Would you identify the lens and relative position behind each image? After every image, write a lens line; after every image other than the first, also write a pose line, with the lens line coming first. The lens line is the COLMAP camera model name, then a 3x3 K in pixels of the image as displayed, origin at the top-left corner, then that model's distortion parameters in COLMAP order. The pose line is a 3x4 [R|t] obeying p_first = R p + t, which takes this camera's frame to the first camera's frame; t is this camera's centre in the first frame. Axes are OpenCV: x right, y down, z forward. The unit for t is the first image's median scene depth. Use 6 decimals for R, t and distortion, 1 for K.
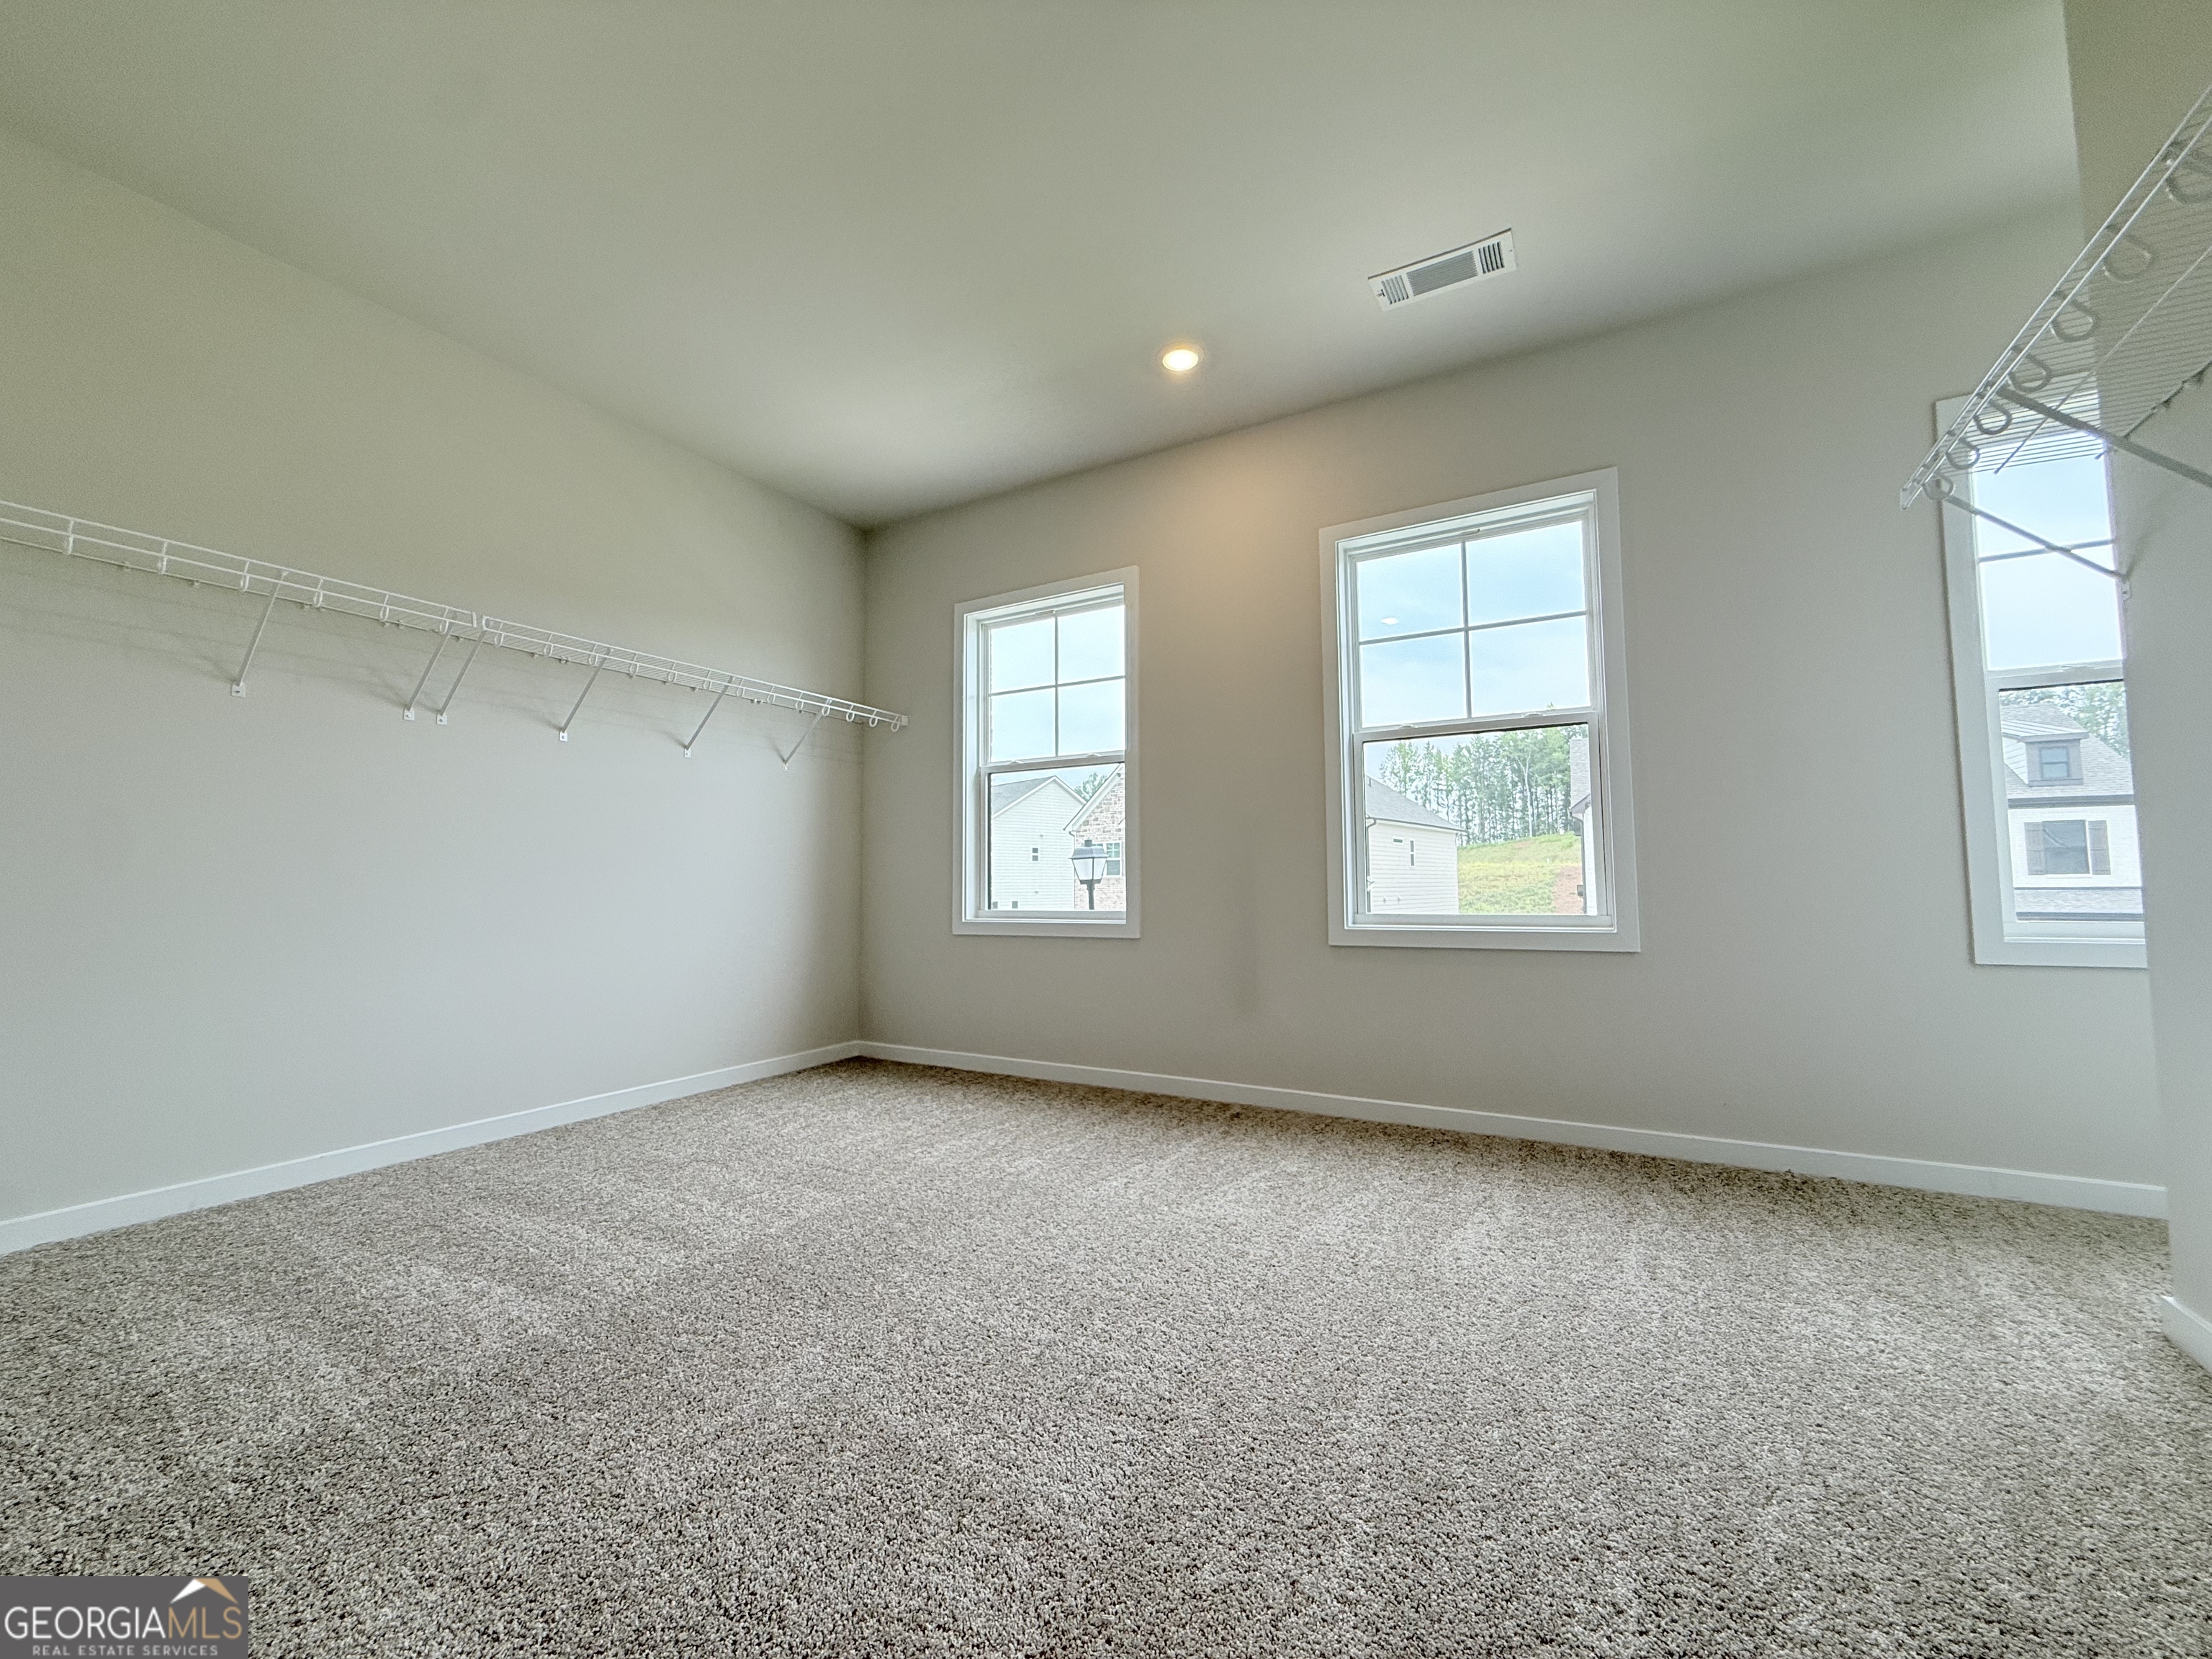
lens RADIAL K [[797.4, 0, 1106.0], [0, 797.4, 829.5], [0, 0, 1]] dist [-0.000830, 0.000013]
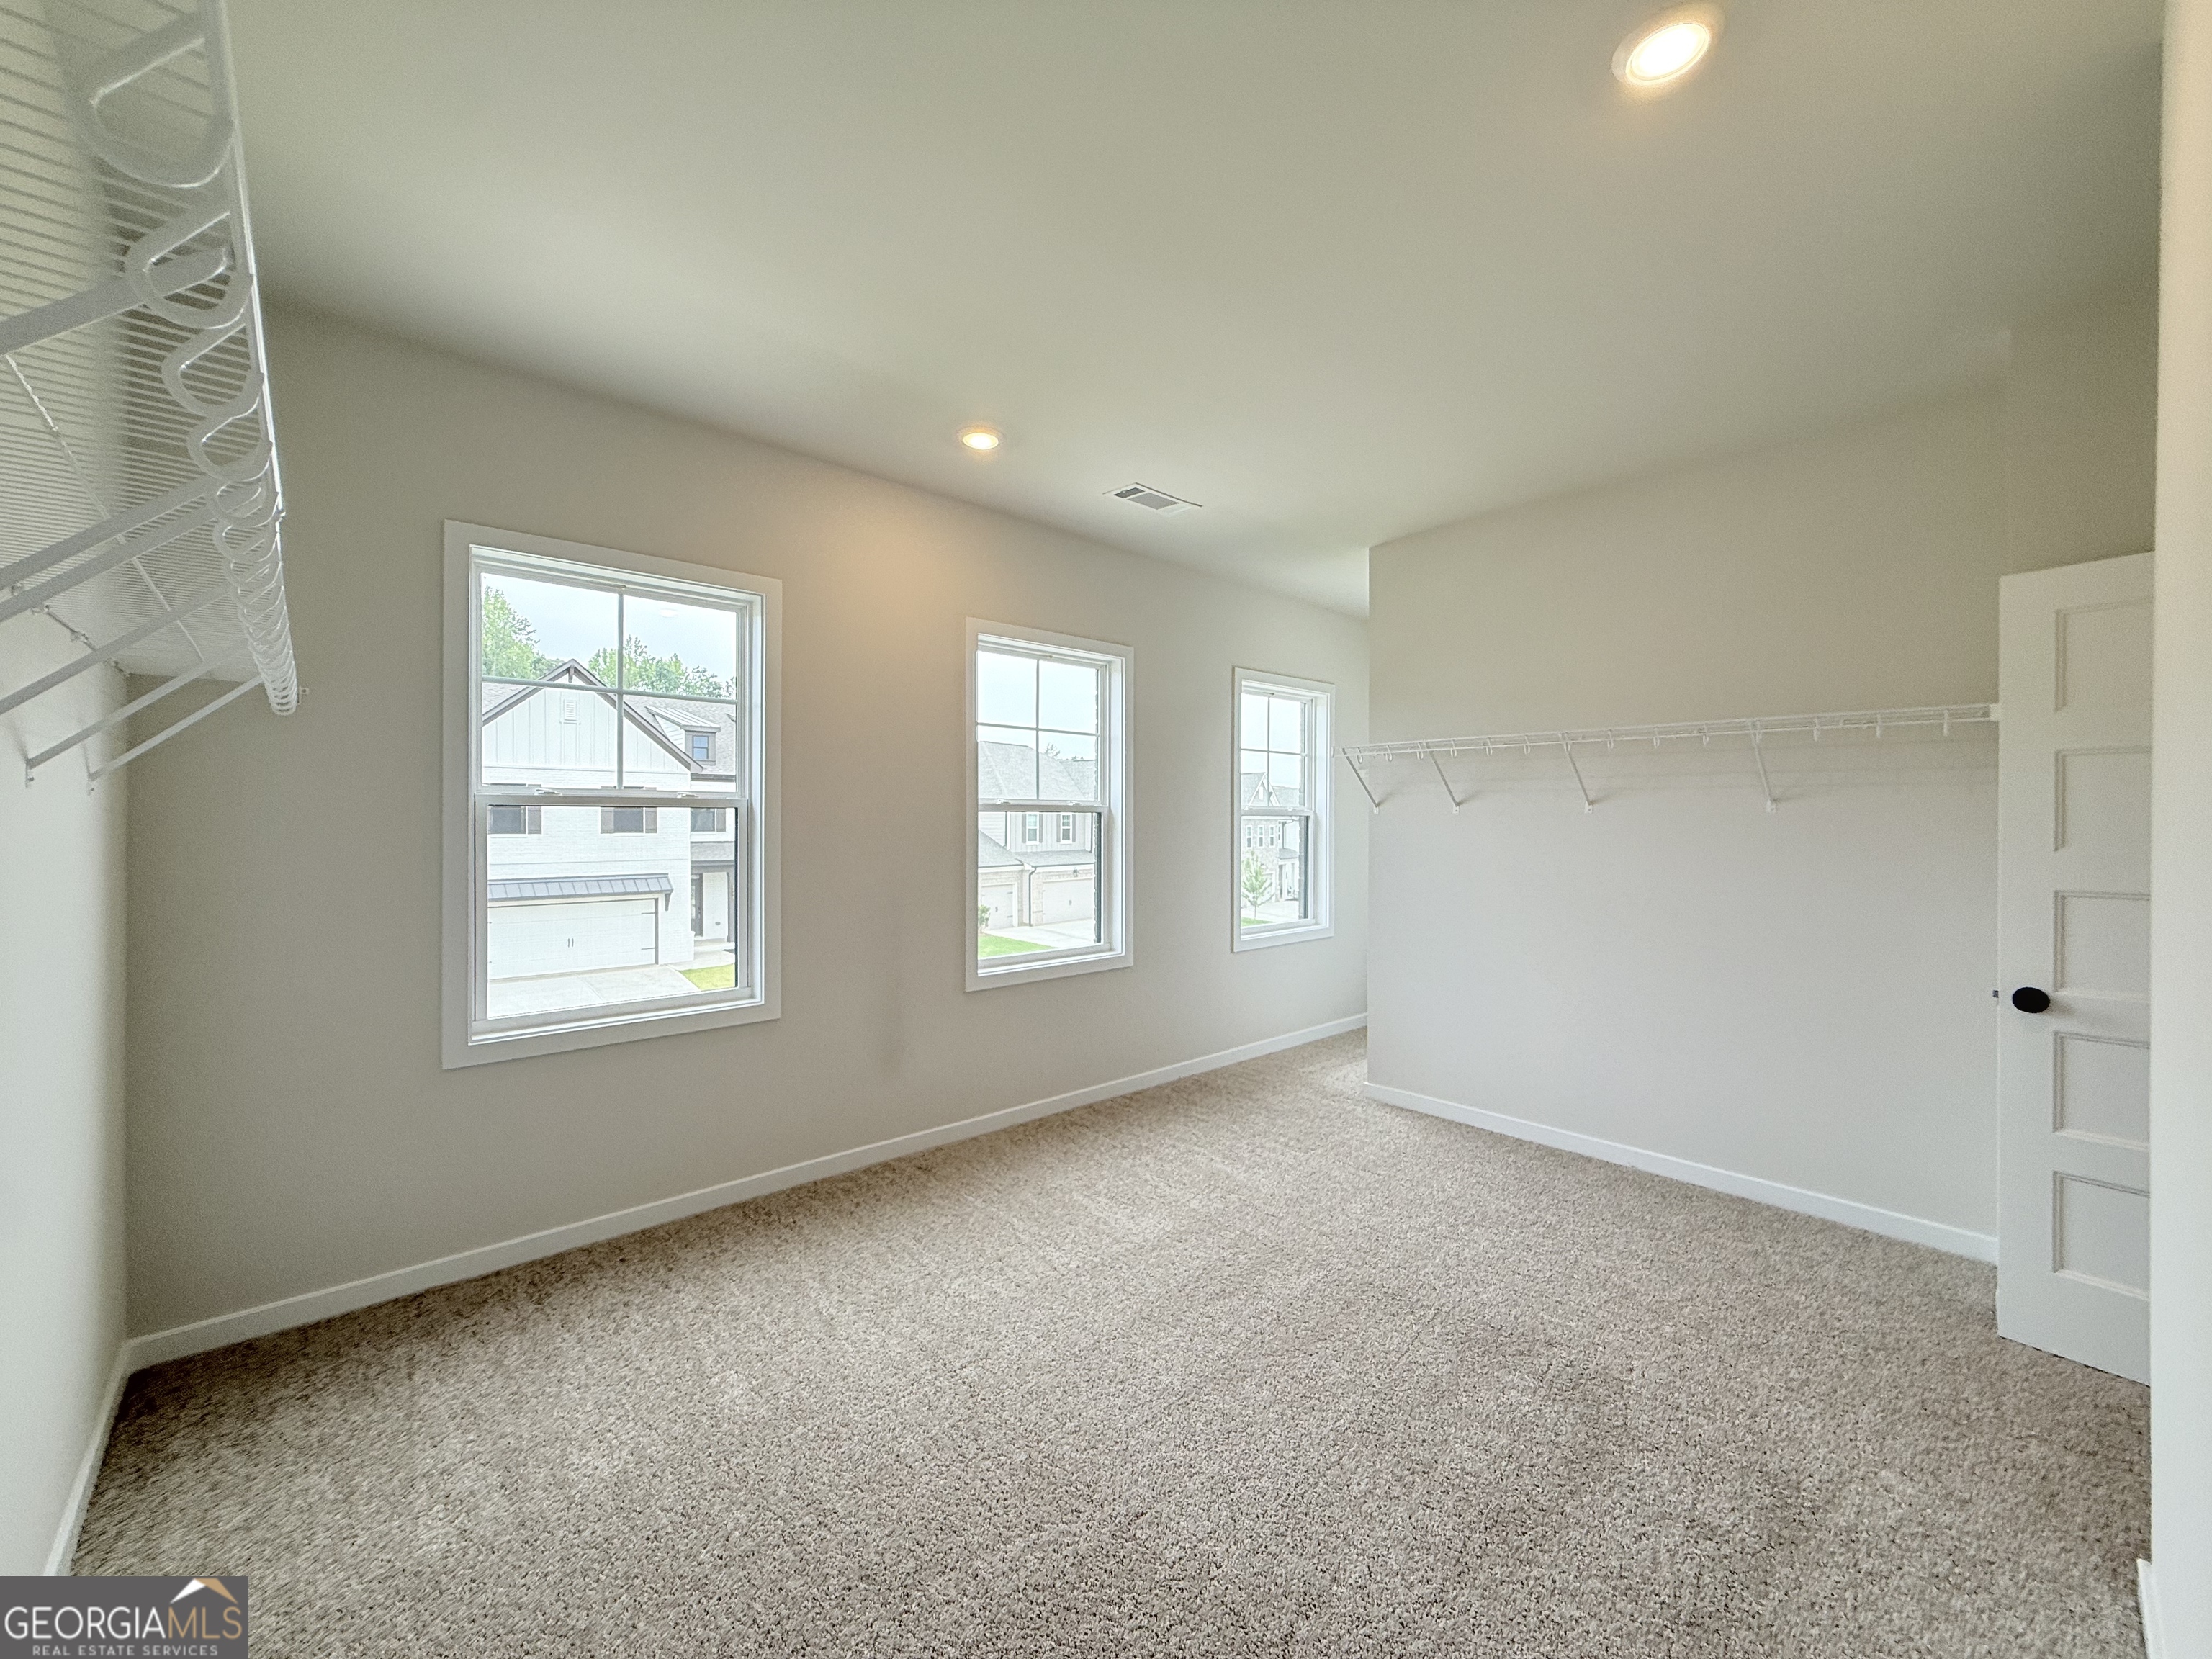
lens RADIAL K [[882.7, 0, 1101.2], [0, 882.7, 826.7], [0, 0, 1]] dist [-0.001486, 0.000837]
pose [[0.356955, 0.070624, 0.931448, -0.794469], [0.030787, 0.995707, -0.087294, 0.031691], [-0.933614, 0.059836, 0.353248, 0.398548]]
